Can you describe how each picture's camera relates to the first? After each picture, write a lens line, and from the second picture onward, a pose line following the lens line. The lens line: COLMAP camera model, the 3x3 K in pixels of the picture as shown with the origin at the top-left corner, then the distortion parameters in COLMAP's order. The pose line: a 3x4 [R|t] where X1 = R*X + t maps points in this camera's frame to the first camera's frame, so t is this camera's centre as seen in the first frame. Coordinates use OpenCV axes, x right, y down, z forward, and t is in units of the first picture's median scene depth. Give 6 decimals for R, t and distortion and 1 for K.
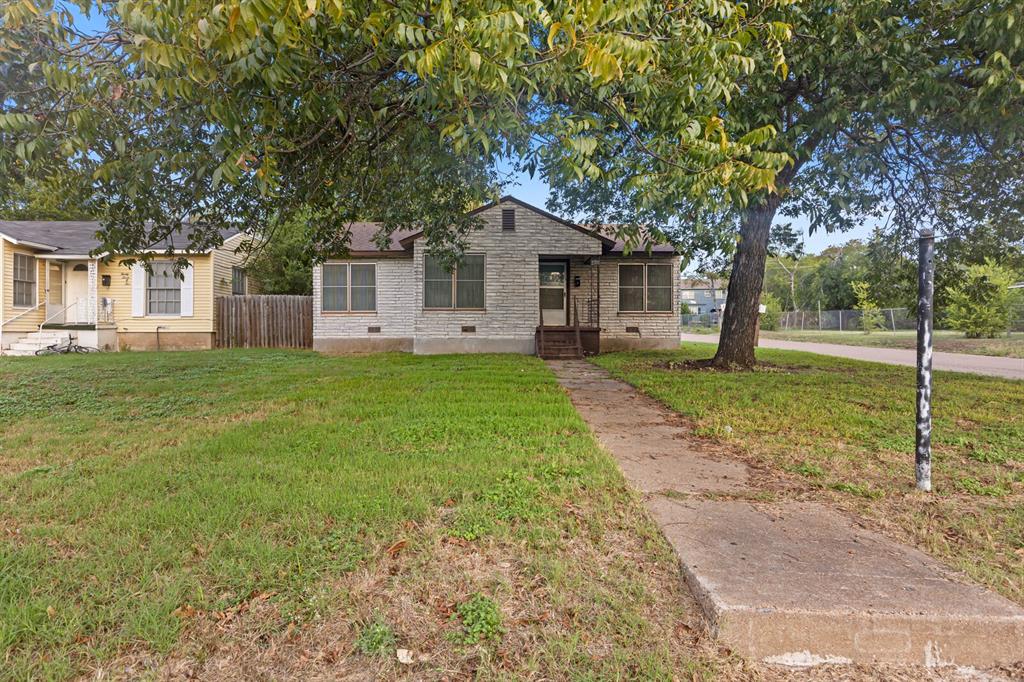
lens RADIAL K [[588.9, 0, 512.0], [0, 588.9, 341.2], [0, 0, 1]] dist [0.000774, 0.000003]
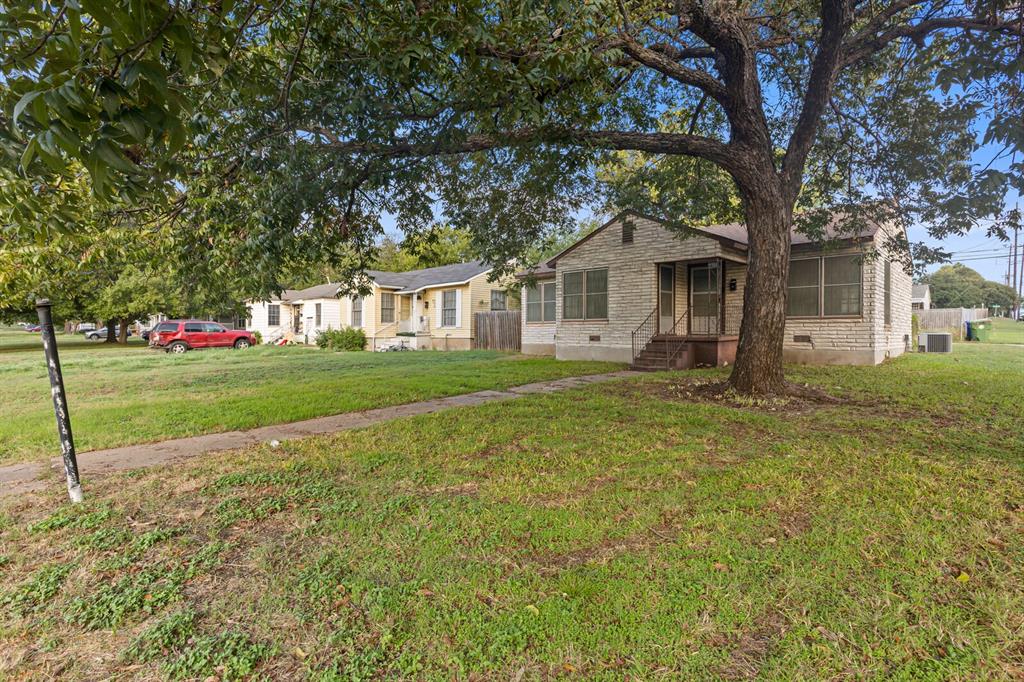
lens RADIAL K [[502.4, 0, 512.0], [0, 502.4, 337.8], [0, 0, 1]] dist [0.000417, 0.000017]
pose [[0.700238, 0.007214, -0.713873, 0.459365], [-0.007067, 0.999970, 0.003172, -0.022026], [0.713874, 0.002824, 0.700268, 0.230679]]
